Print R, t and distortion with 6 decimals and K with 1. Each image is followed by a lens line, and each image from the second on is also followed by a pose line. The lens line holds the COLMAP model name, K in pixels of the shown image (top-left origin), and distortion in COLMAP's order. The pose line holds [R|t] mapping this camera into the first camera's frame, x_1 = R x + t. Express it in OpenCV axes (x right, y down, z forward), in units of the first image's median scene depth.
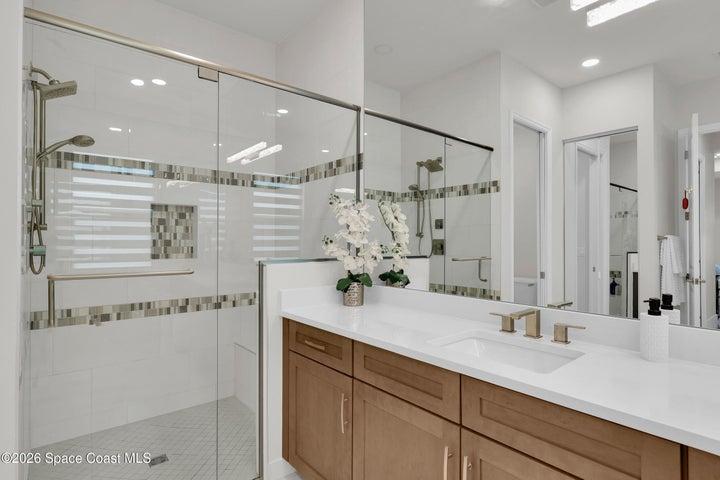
lens RADIAL K [[371.6, 0, 390.1], [0, 371.6, 238.7], [0, 0, 1]] dist [0.000127, -0.000037]
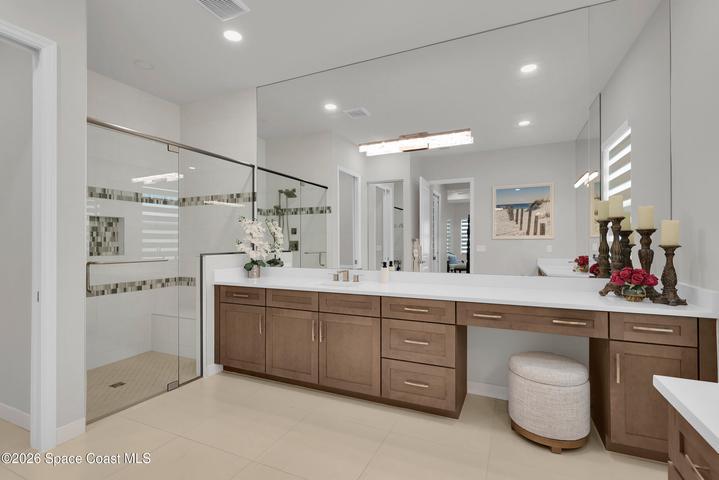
lens RADIAL K [[321.0, 0, 377.9], [0, 321.0, 239.1], [0, 0, 1]] dist [-0.000587, -0.000167]
pose [[0.906559, 0.000077, 0.422080, -0.164484], [0.000568, 0.999999, -0.001402, -0.005146], [-0.422080, 0.001511, 0.906557, -0.523836]]
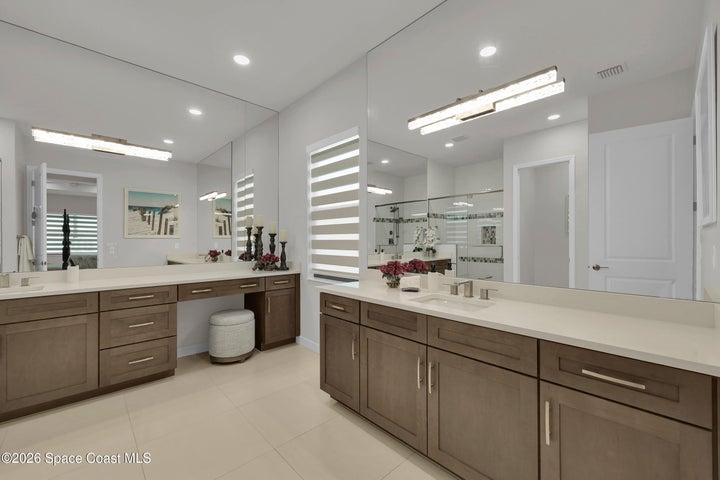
lens RADIAL K [[294.3, 0, 341.9], [0, 294.3, 239.1], [0, 0, 1]] dist [0.000202, 0.000162]
pose [[0.001846, 0.003095, 0.999994, -0.625481], [-0.006858, 0.999972, -0.003082, -0.002128], [-0.999975, -0.006852, 0.001867, -0.423765]]
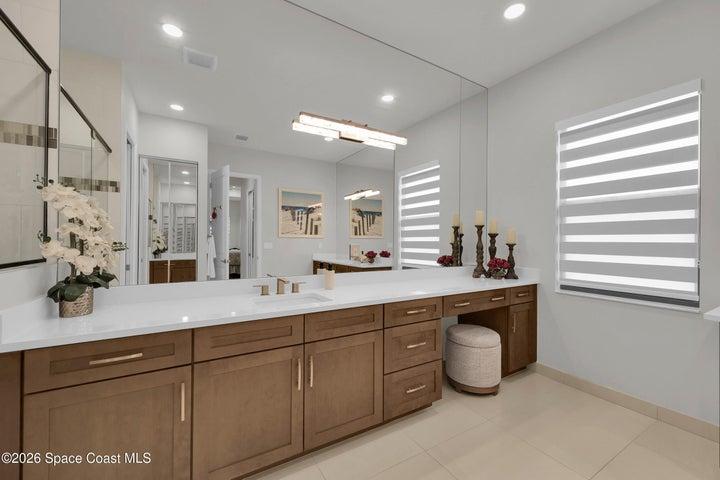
lens RADIAL K [[289.2, 0, 344.3], [0, 289.2, 239.9], [0, 0, 1]] dist [0.000128, 0.000036]
pose [[0.219438, 0.002461, 0.975623, -0.467294], [-0.014382, 0.999896, 0.000712, 0.001460], [-0.975520, -0.014188, 0.219451, 0.214140]]
